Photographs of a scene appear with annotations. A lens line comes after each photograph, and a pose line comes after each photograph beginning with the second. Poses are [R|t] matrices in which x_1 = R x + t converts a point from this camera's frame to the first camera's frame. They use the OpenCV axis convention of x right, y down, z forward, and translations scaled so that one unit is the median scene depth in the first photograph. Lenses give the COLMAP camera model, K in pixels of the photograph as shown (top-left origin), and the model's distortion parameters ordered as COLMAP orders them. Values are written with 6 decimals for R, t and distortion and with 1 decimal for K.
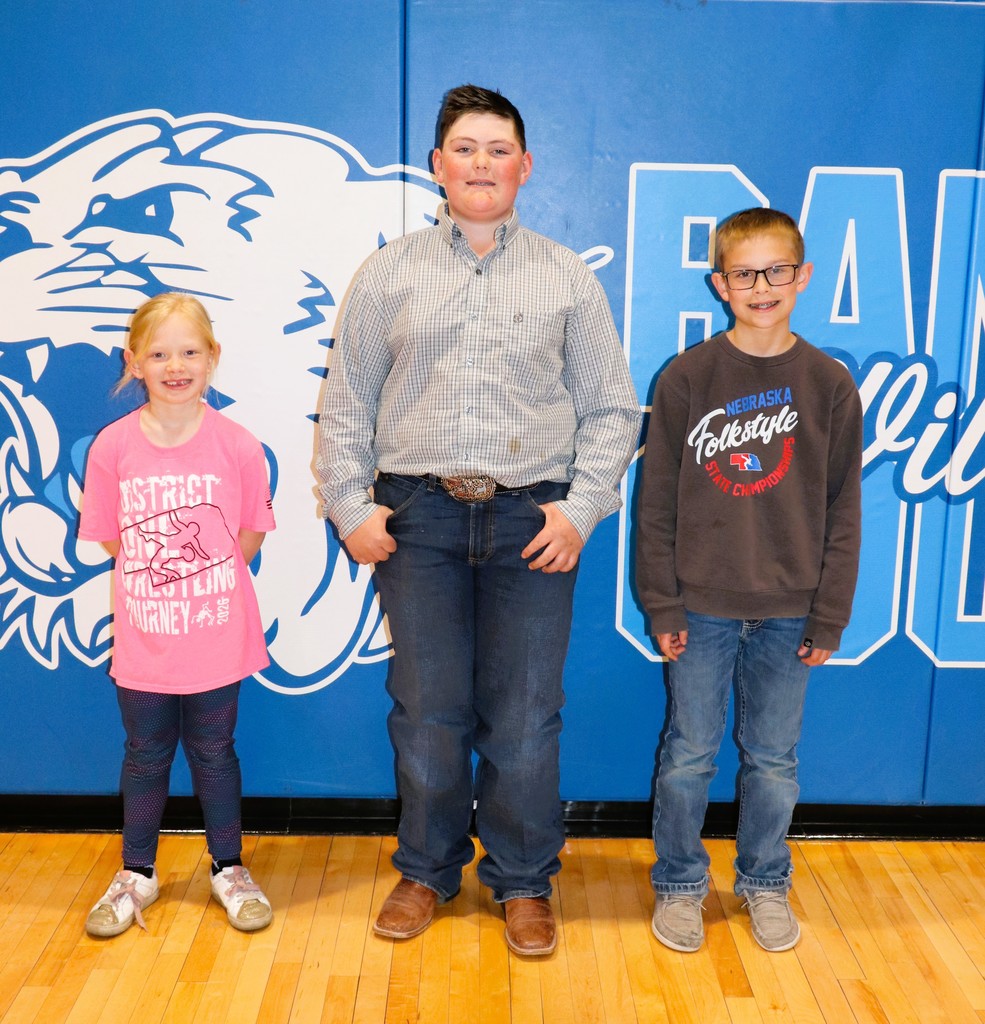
lens RADIAL K [[1443.0, 0, 491.3], [0, 1443.0, 512.4], [0, 0, 1]] dist [-0.038952, 0.000000]
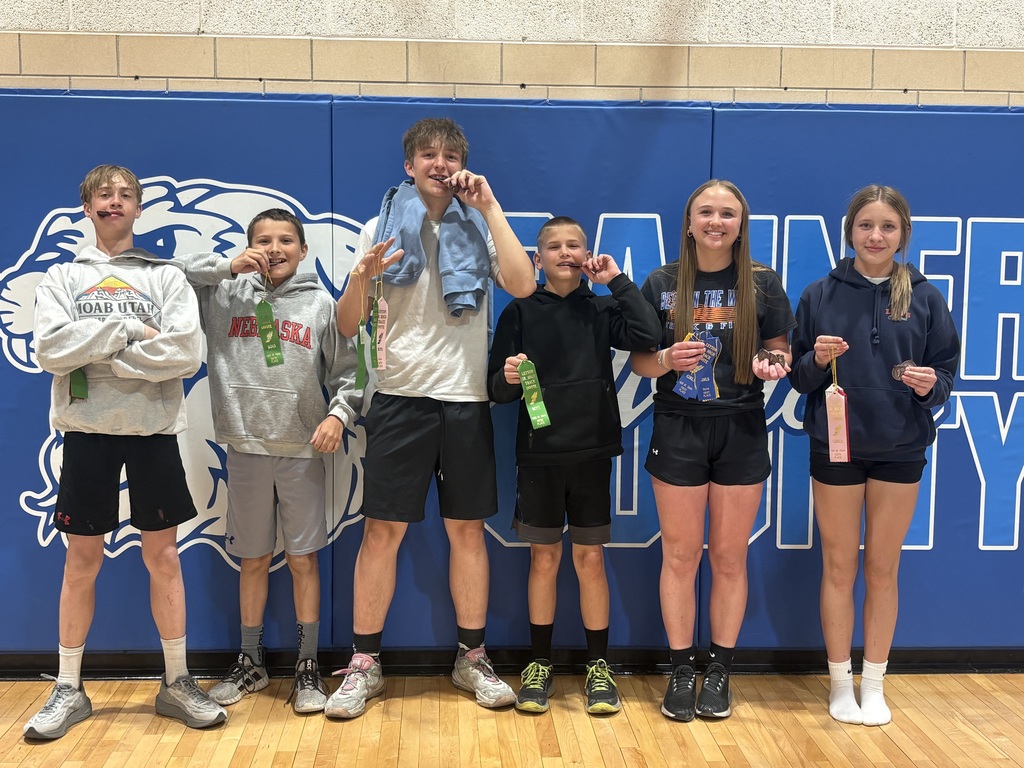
lens RADIAL K [[1301.8, 0, 512.9], [0, 1301.8, 384.9], [0, 0, 1]] dist [0.025736, 0.000000]
pose [[0.998907, -0.008136, 0.046024, 0.065419], [0.012909, 0.994454, -0.104382, 0.083713], [-0.044920, 0.104862, 0.993472, -0.349703]]
